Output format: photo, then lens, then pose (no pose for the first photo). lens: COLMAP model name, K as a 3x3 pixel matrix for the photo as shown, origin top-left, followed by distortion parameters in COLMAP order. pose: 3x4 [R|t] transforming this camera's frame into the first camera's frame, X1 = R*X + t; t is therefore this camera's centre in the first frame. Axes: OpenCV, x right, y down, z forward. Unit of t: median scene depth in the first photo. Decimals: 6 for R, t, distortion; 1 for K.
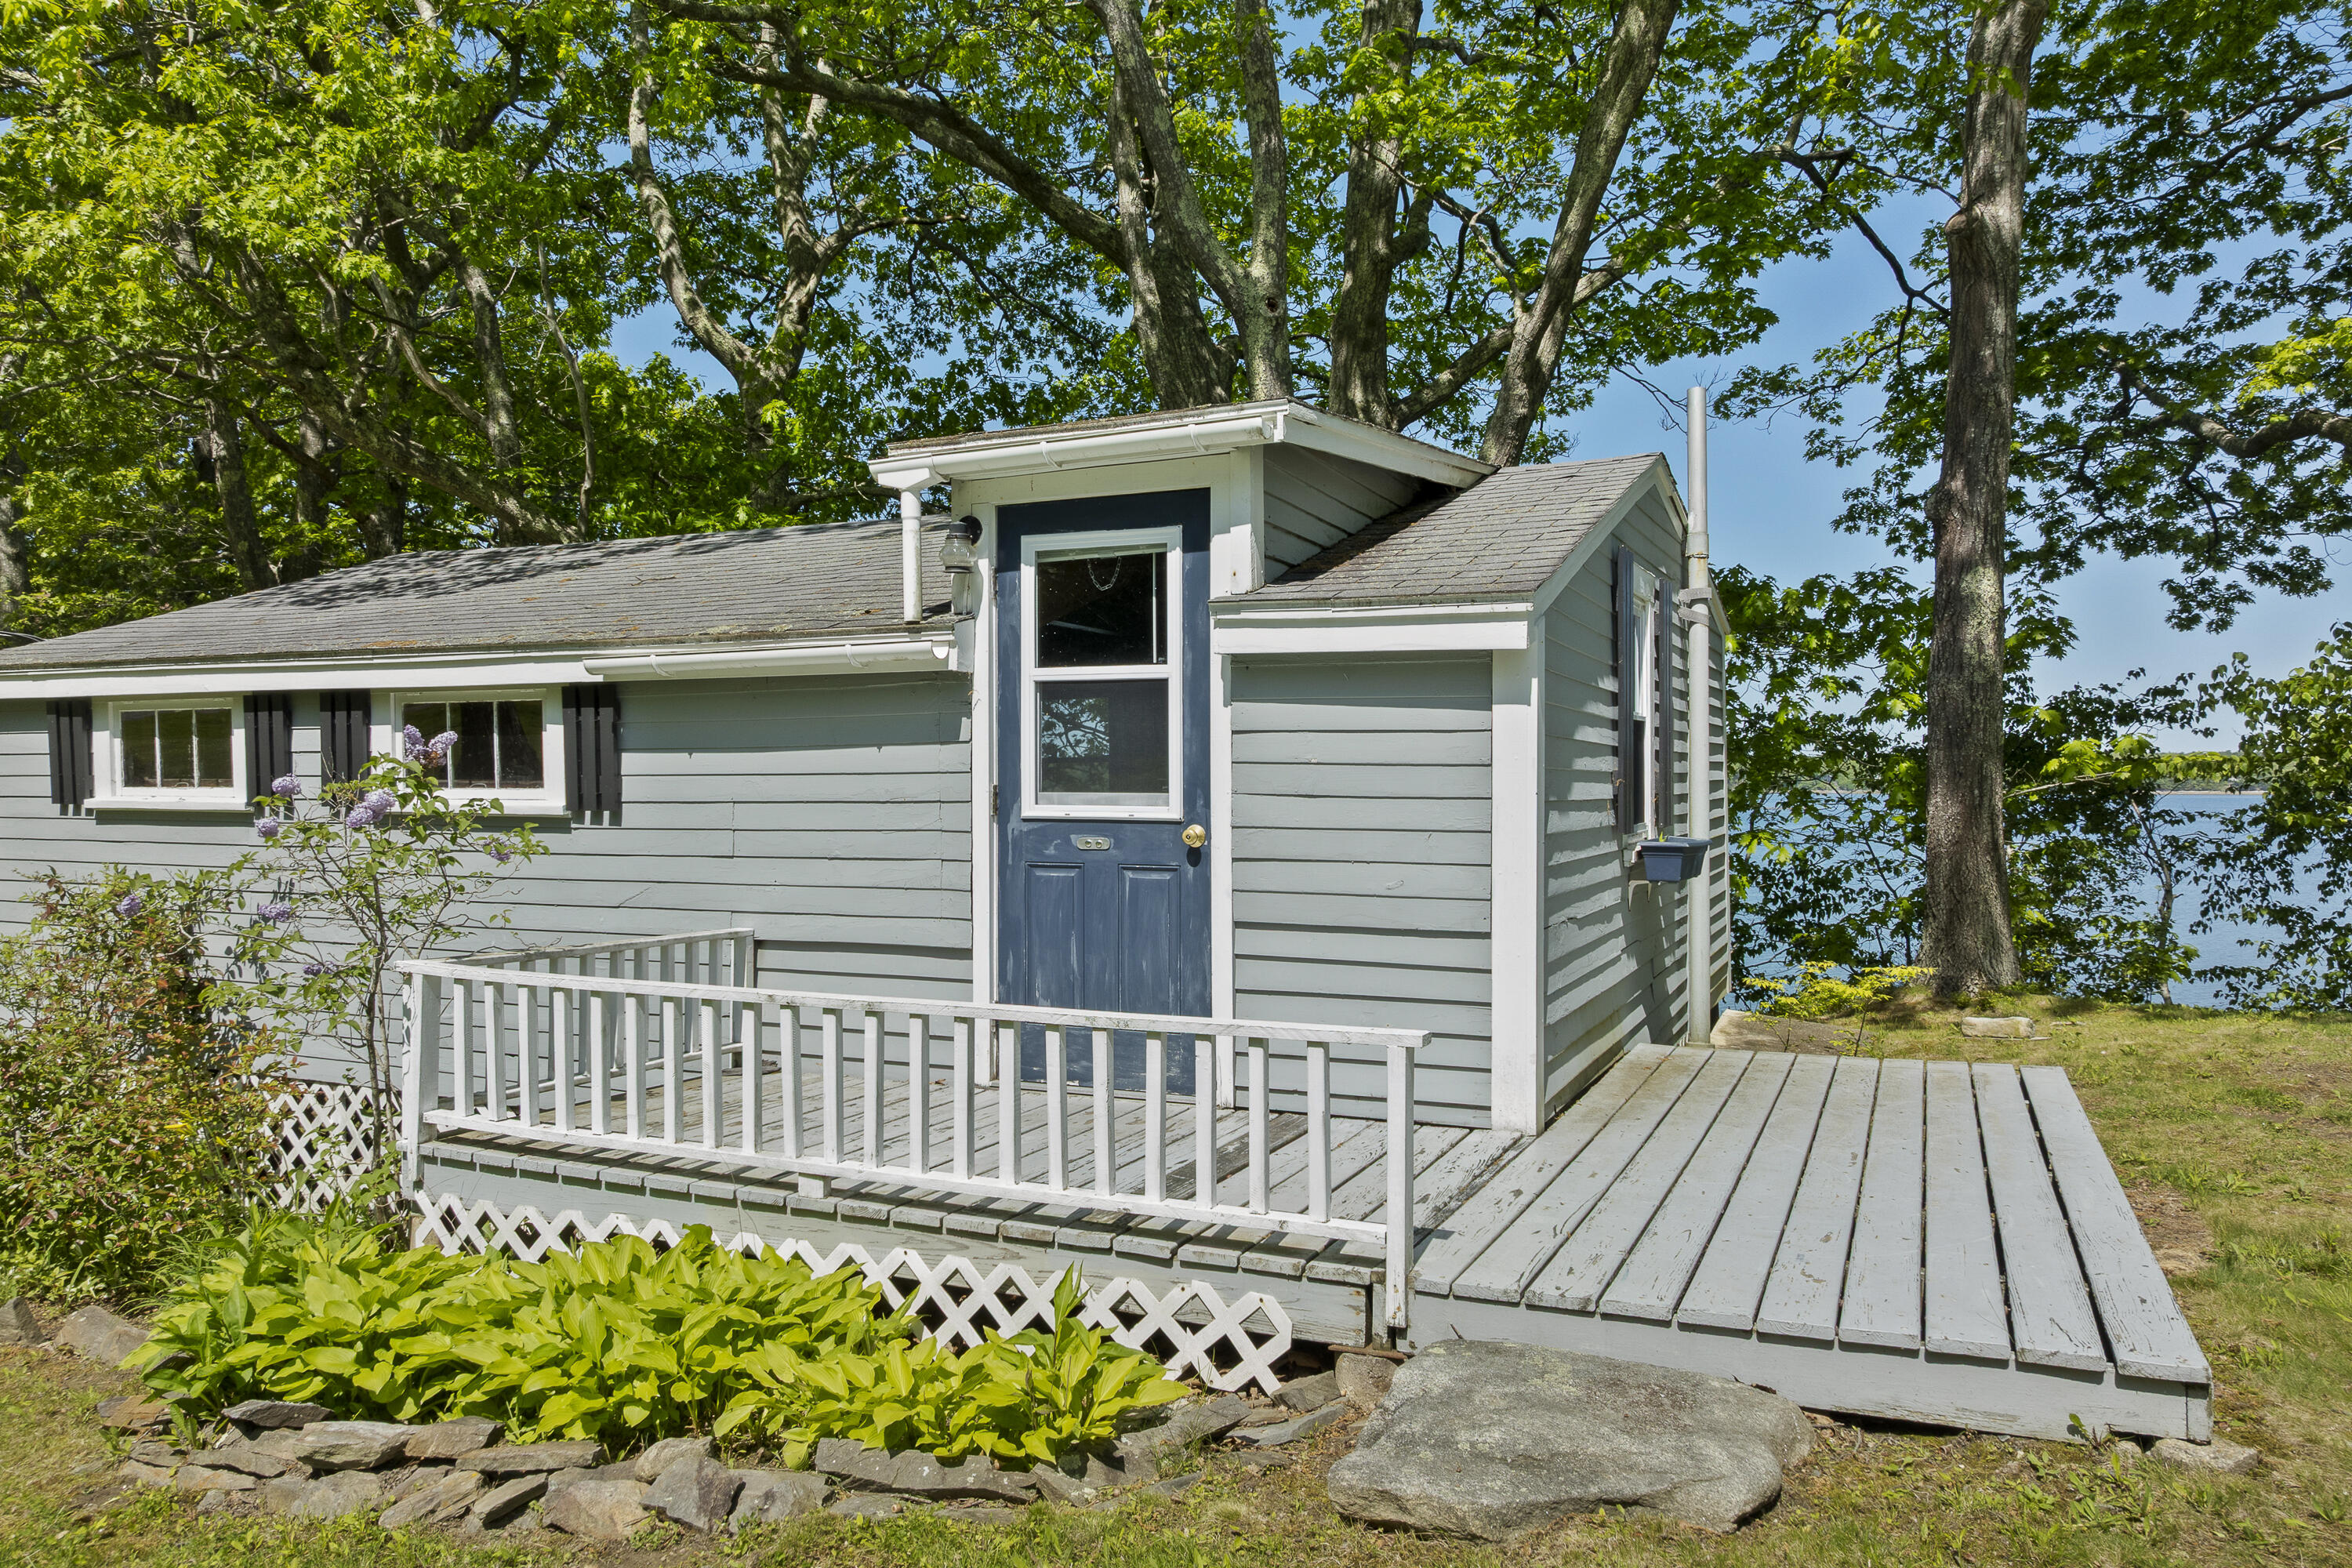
lens RADIAL K [[1663.3, 0, 1176.0], [0, 1663.3, 784.0], [0, 0, 1]] dist [-0.004437, 0.000555]
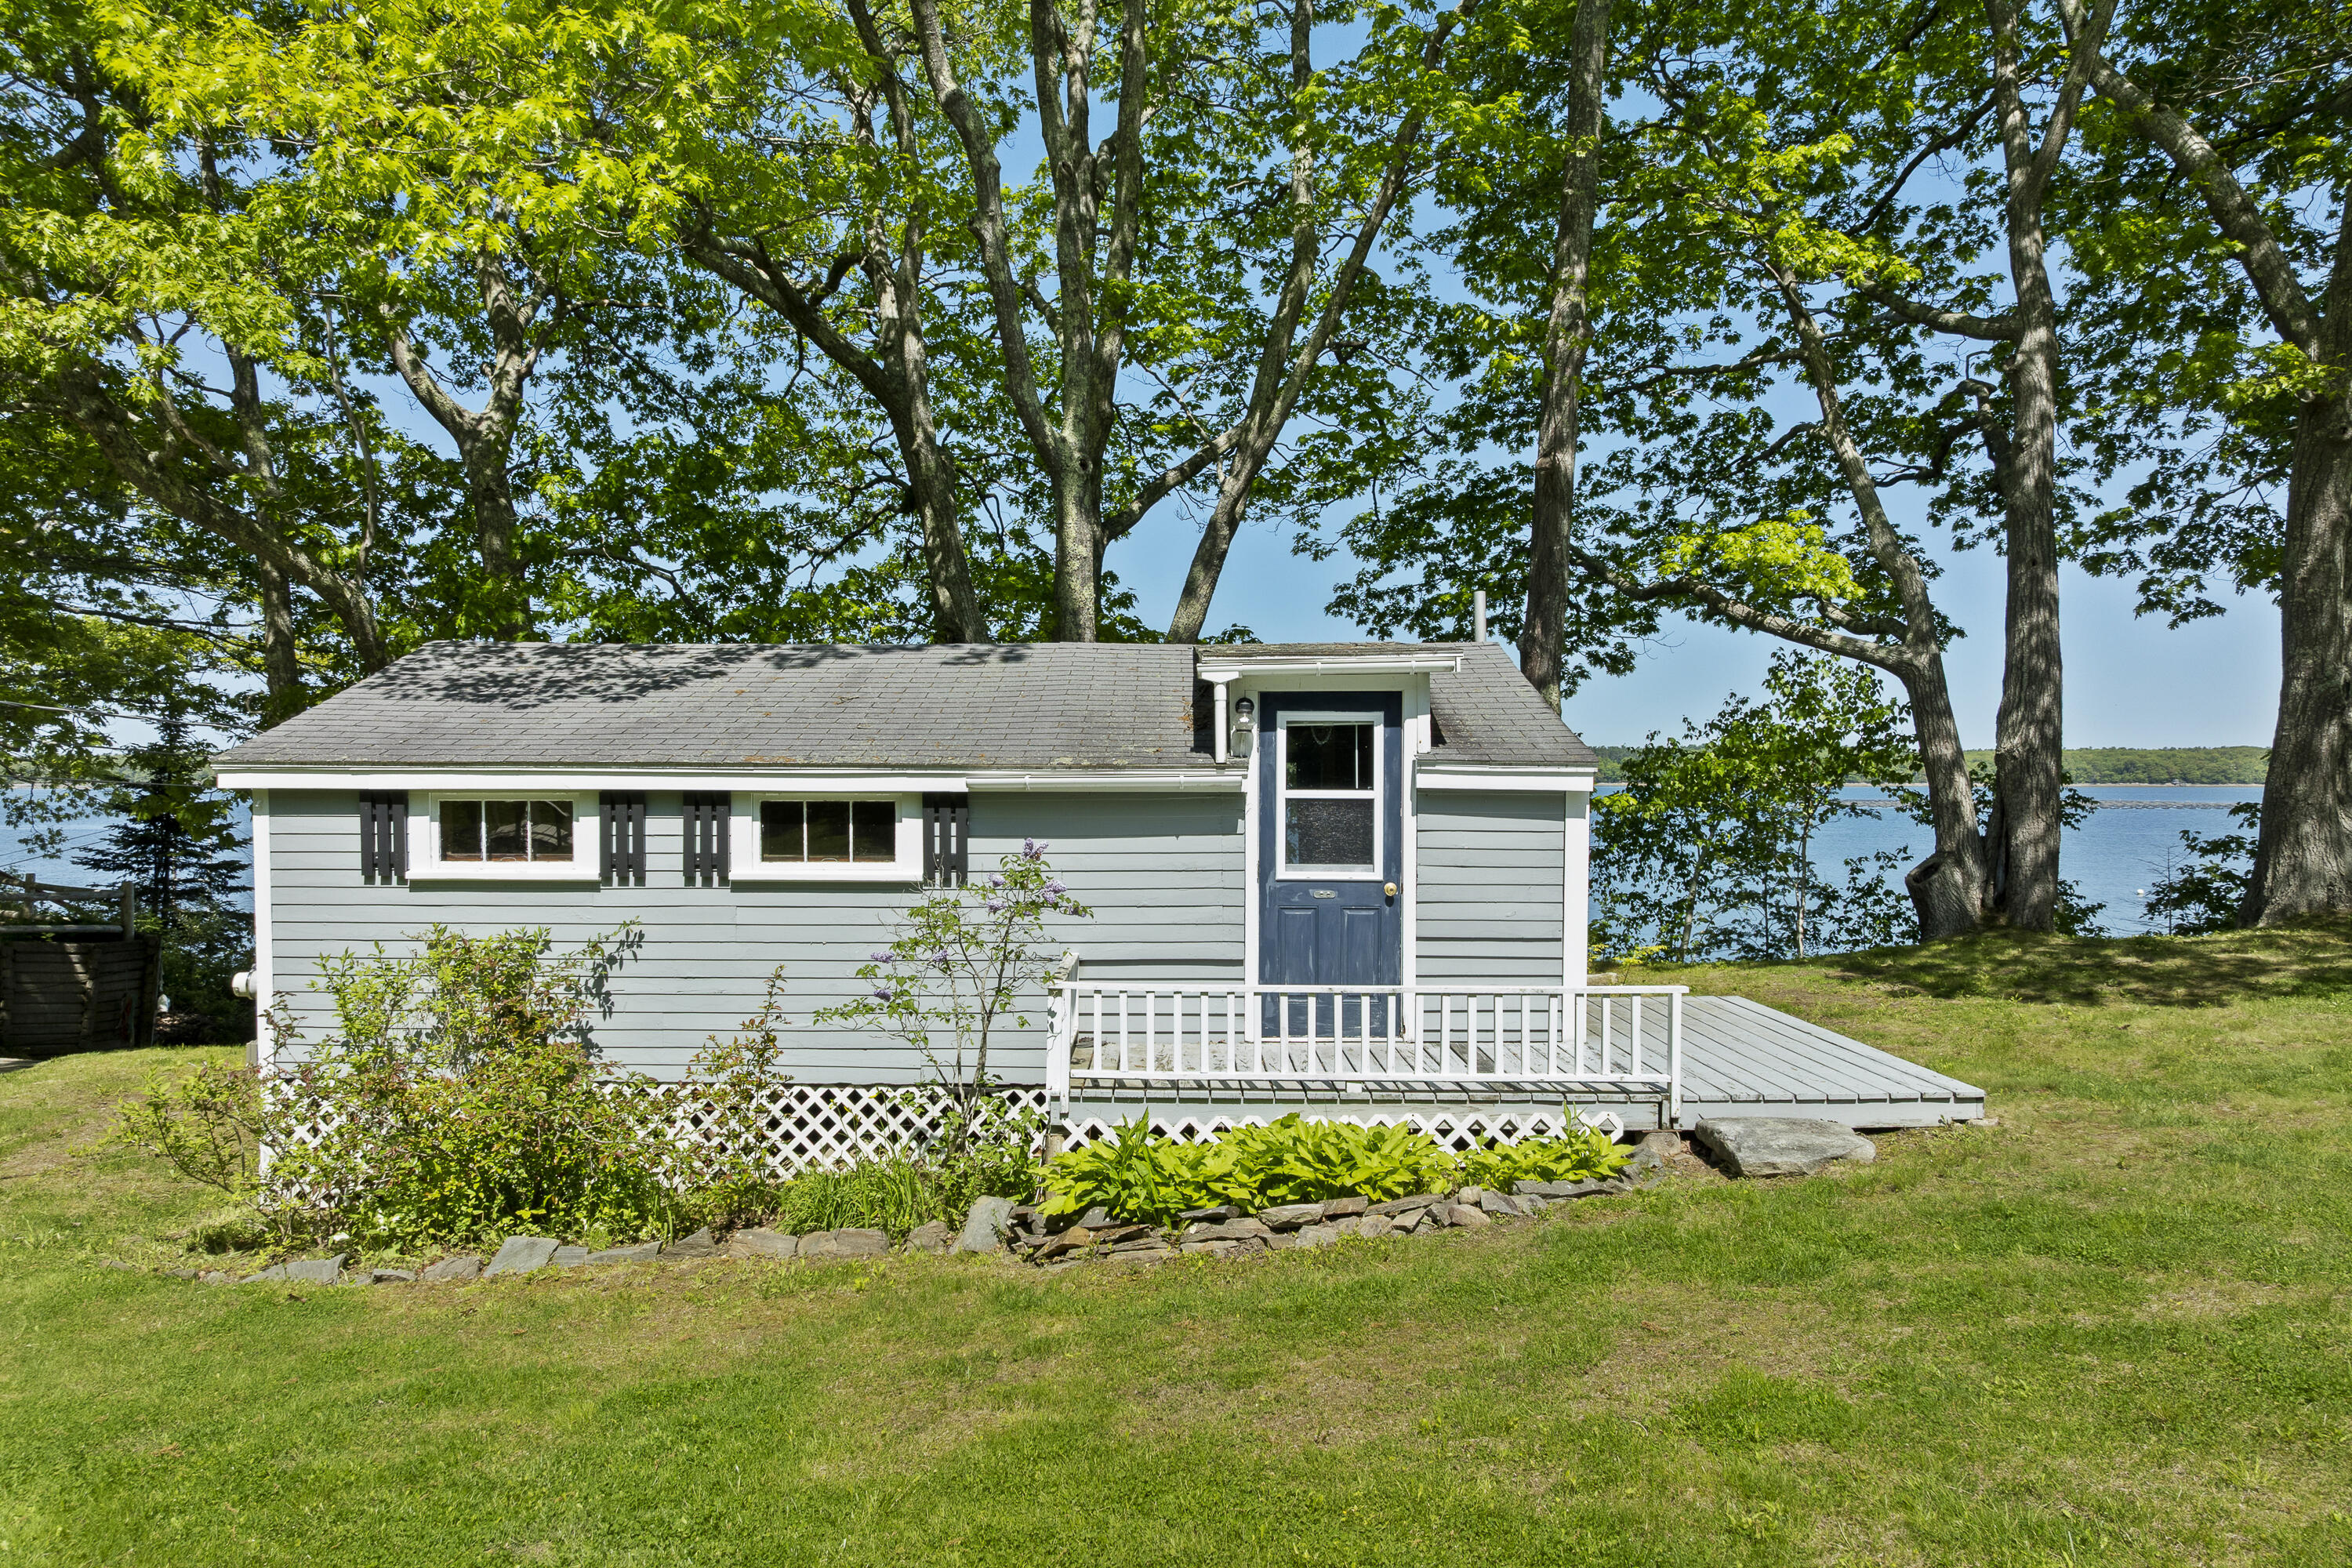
lens RADIAL K [[1628.3, 0, 1176.0], [0, 1628.3, 784.0], [0, 0, 1]] dist [-0.004692, -0.002526]
pose [[0.911757, -0.001634, 0.410726, -0.851086], [-0.000069, 0.999991, 0.004133, -0.081964], [-0.410729, -0.003797, 0.911749, -0.446567]]
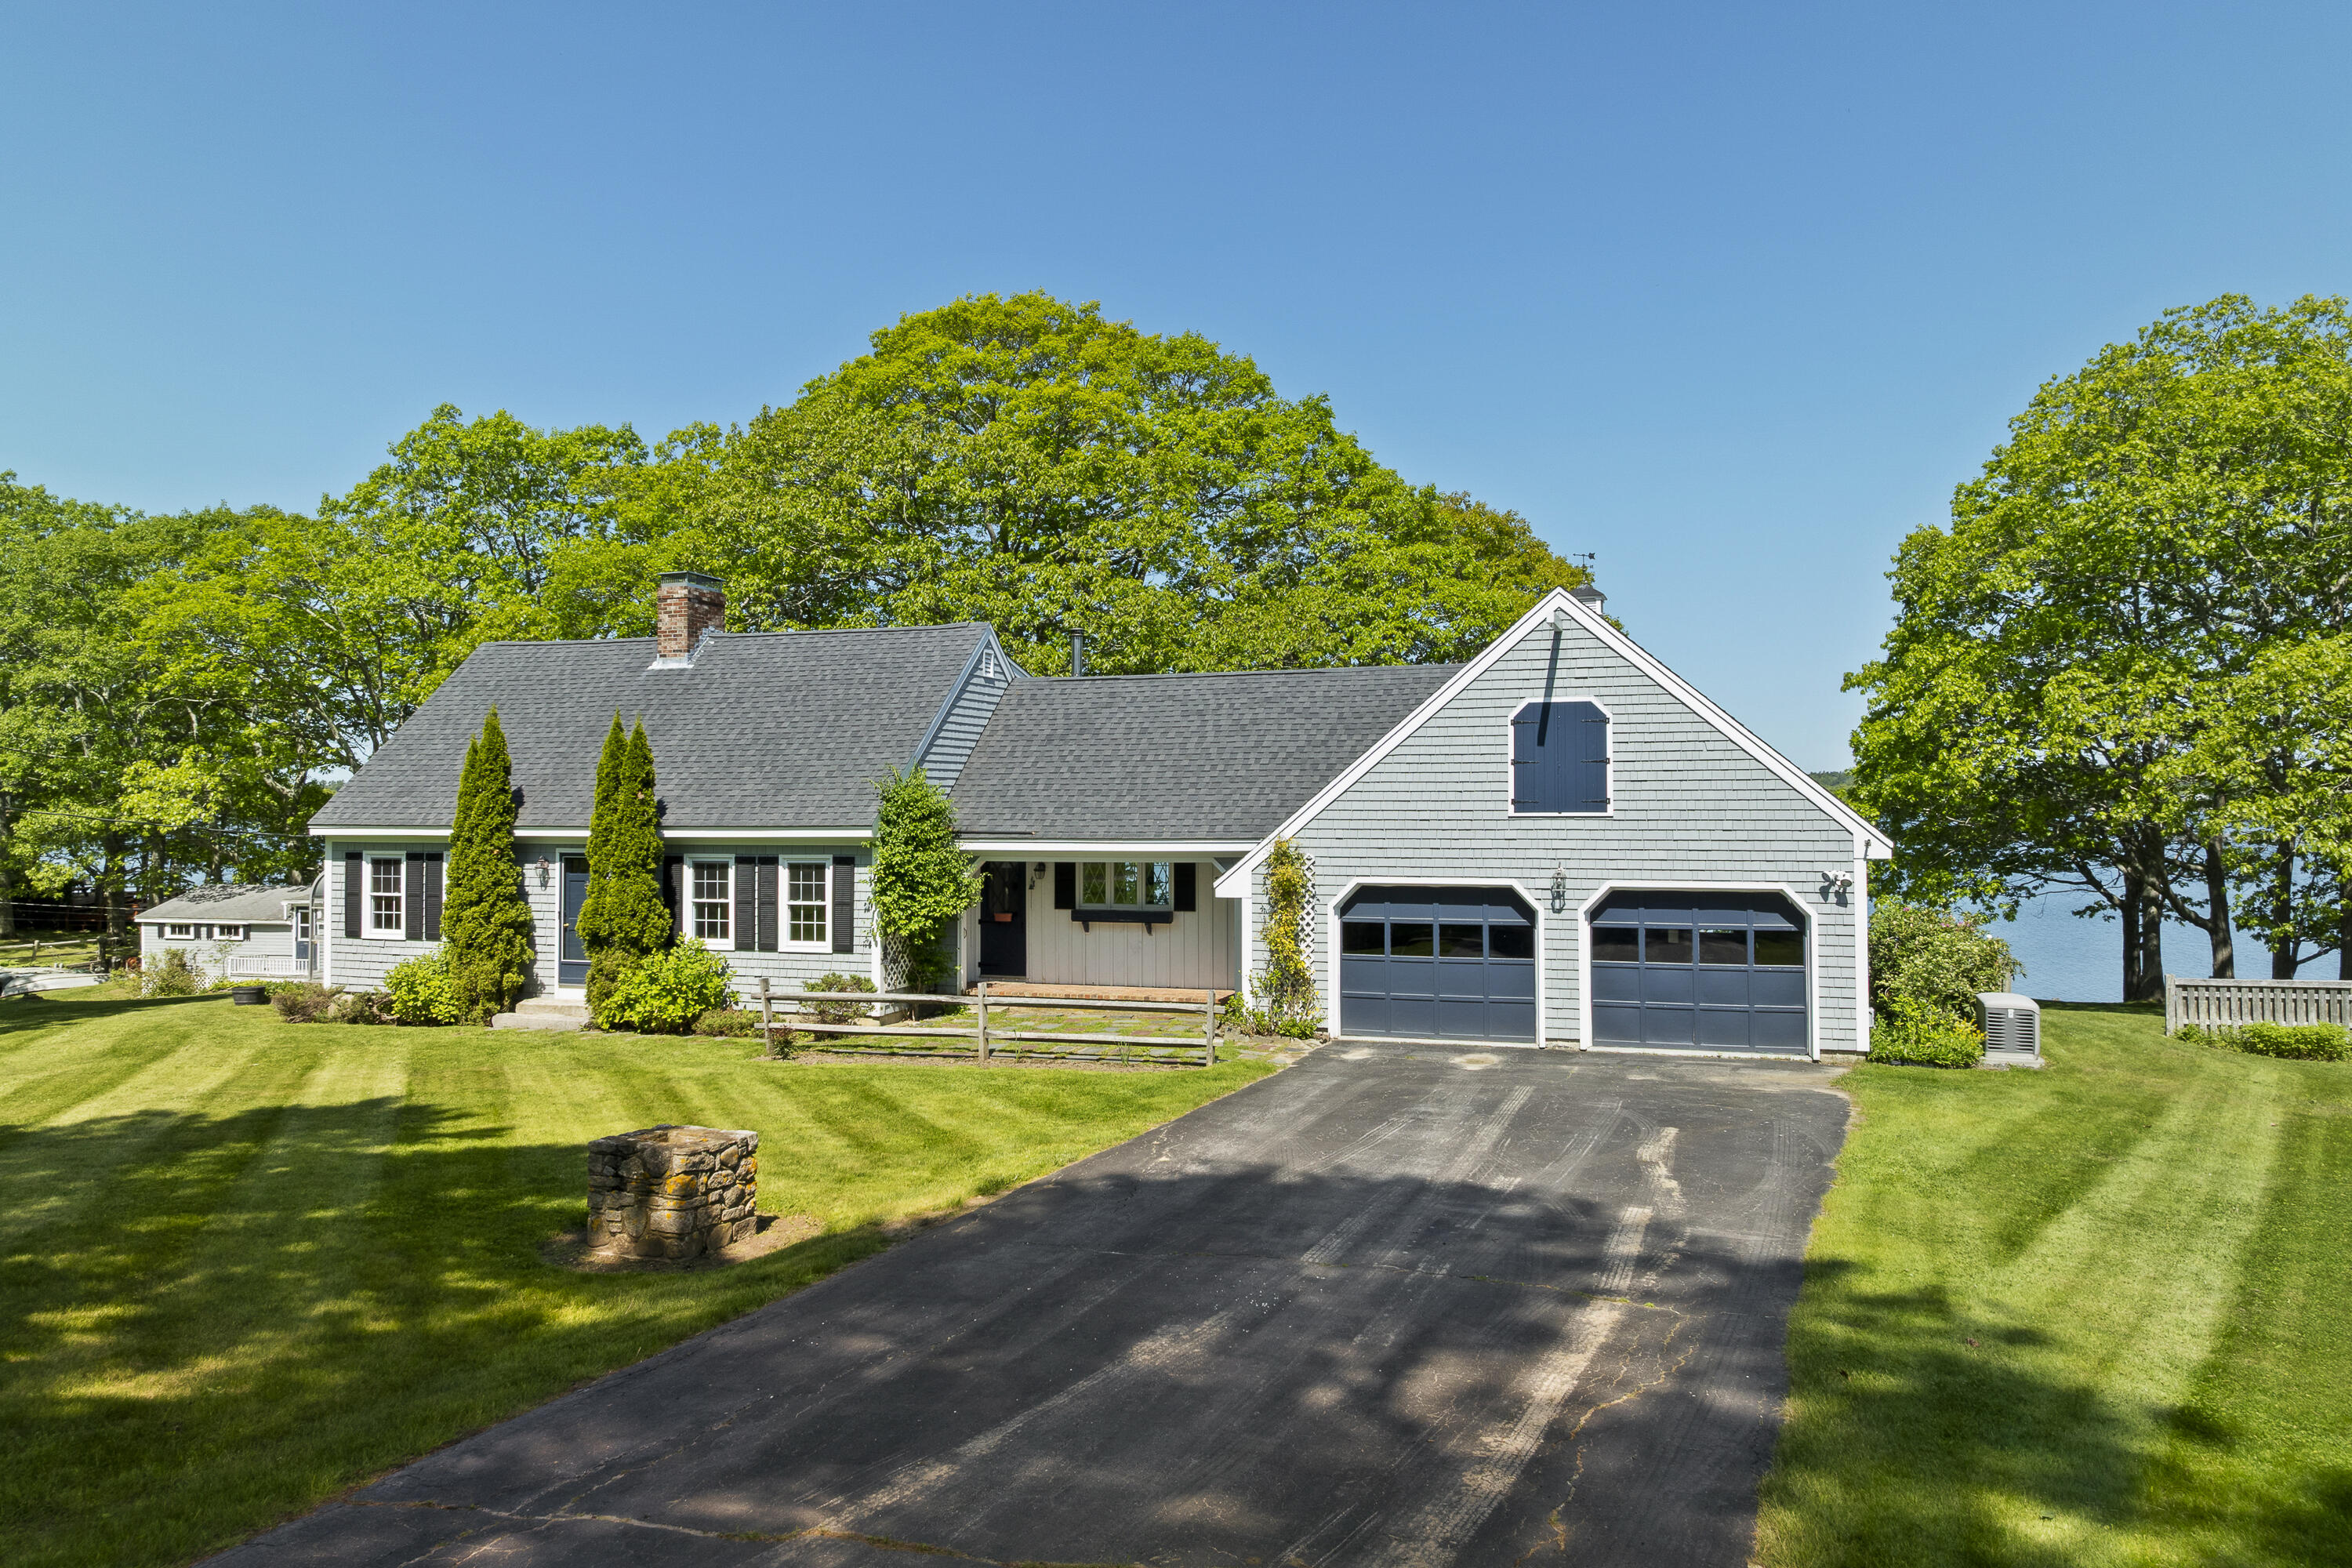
lens RADIAL K [[1628.3, 0, 1176.0], [0, 1628.3, 784.0], [0, 0, 1]] dist [-0.004692, -0.002526]
pose [[0.978944, -0.000131, 0.204130, 2.782735], [0.002351, 0.999941, -0.010635, -0.728900], [-0.204116, 0.010891, 0.978886, -8.666373]]
